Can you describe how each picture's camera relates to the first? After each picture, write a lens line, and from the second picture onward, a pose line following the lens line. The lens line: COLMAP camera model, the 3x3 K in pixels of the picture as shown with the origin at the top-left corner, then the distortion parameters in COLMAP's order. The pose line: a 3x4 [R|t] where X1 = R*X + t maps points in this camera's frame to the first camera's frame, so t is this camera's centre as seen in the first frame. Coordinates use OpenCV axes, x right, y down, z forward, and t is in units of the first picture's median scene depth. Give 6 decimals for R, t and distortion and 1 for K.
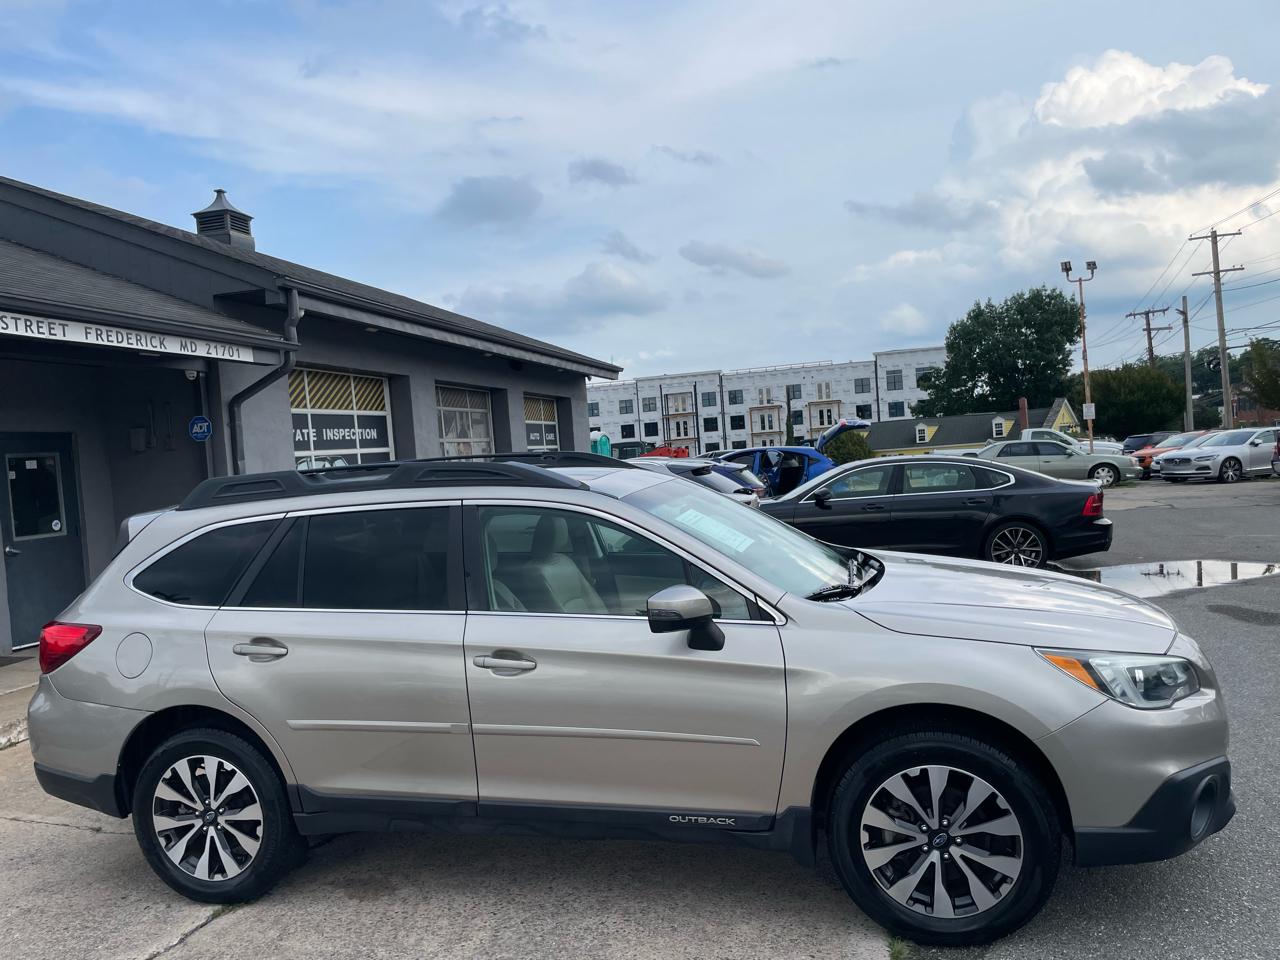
lens RADIAL K [[970.8, 0, 640.2], [0, 970.8, 485.9], [0, 0, 1]] dist [0.089765, -0.120377]
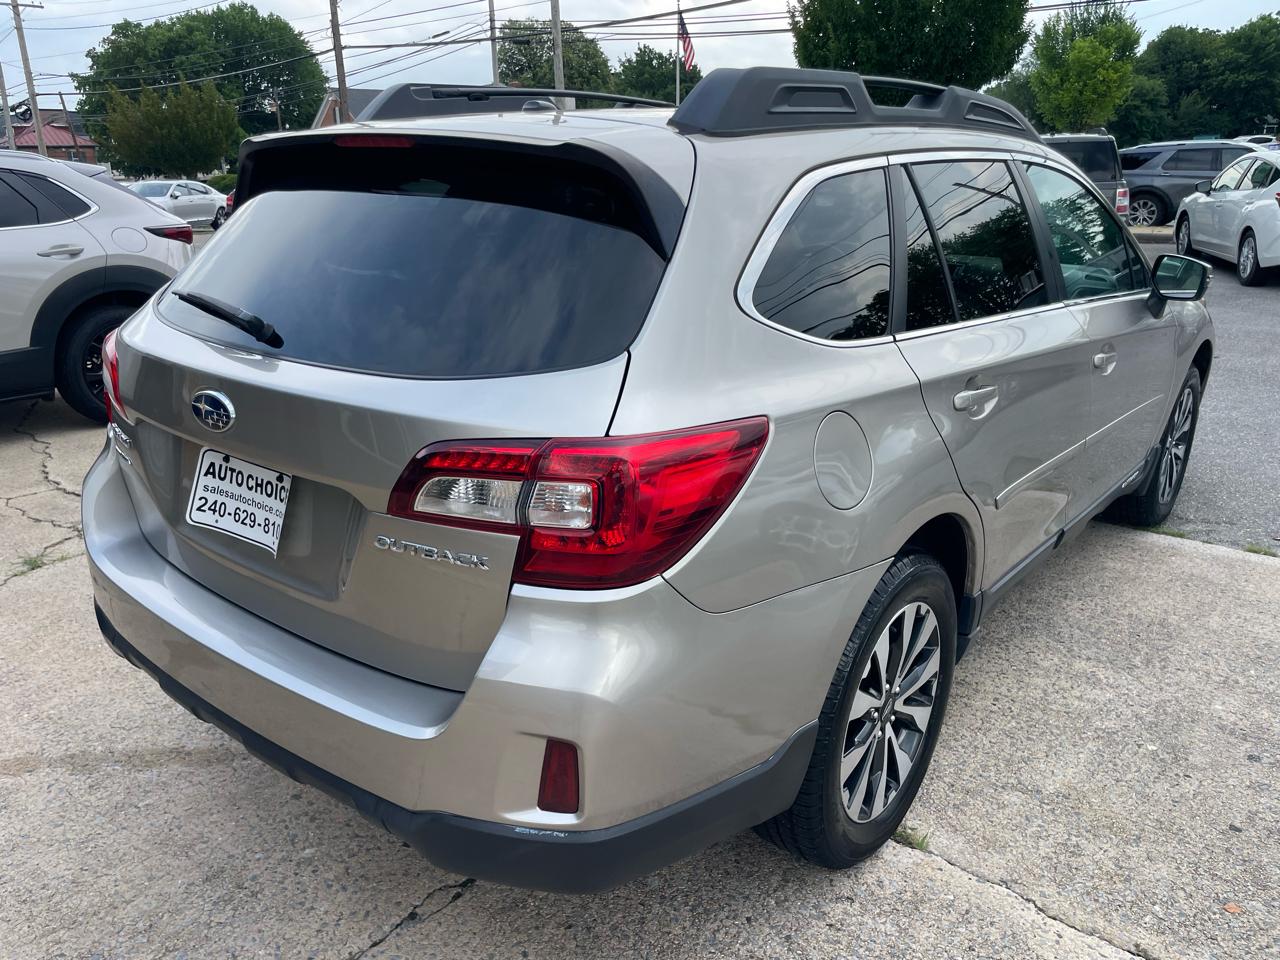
lens RADIAL K [[970.0, 0, 630.7], [0, 970.0, 483.0], [0, 0, 1]] dist [0.088401, -0.119269]
pose [[0.416653, -0.215303, 0.883202, -0.464792], [0.007569, 0.972337, 0.233461, 0.037494], [-0.909034, -0.090588, 0.406756, 0.442127]]
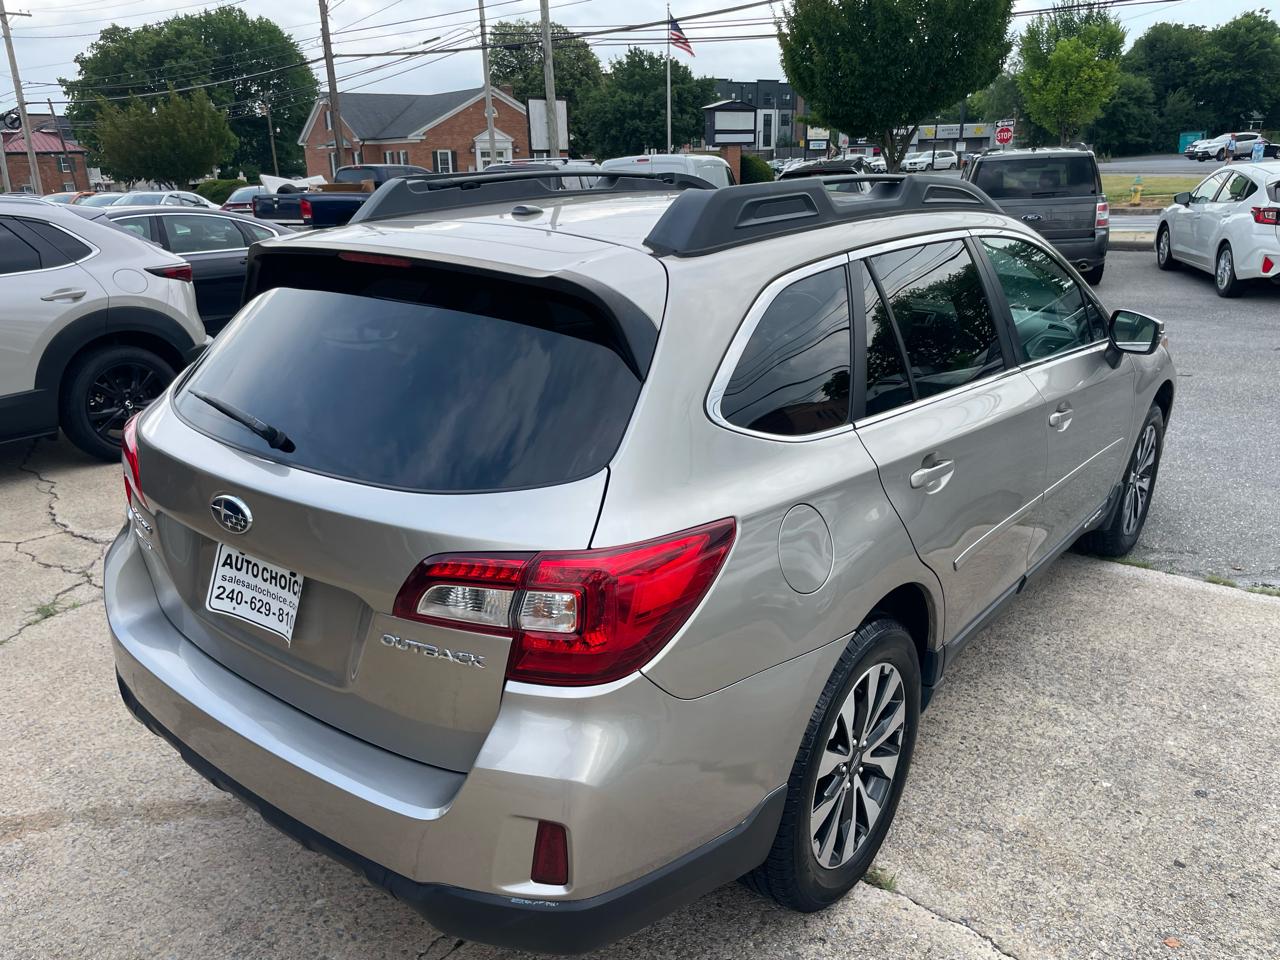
lens RADIAL K [[970.0, 0, 639.9], [0, 970.0, 480.9], [0, 0, 1]] dist [0.088401, -0.119269]
pose [[0.402386, -0.219888, 0.888670, -0.477772], [0.016736, 0.972330, 0.233010, 0.010713], [-0.915317, -0.078887, 0.394932, 0.431926]]
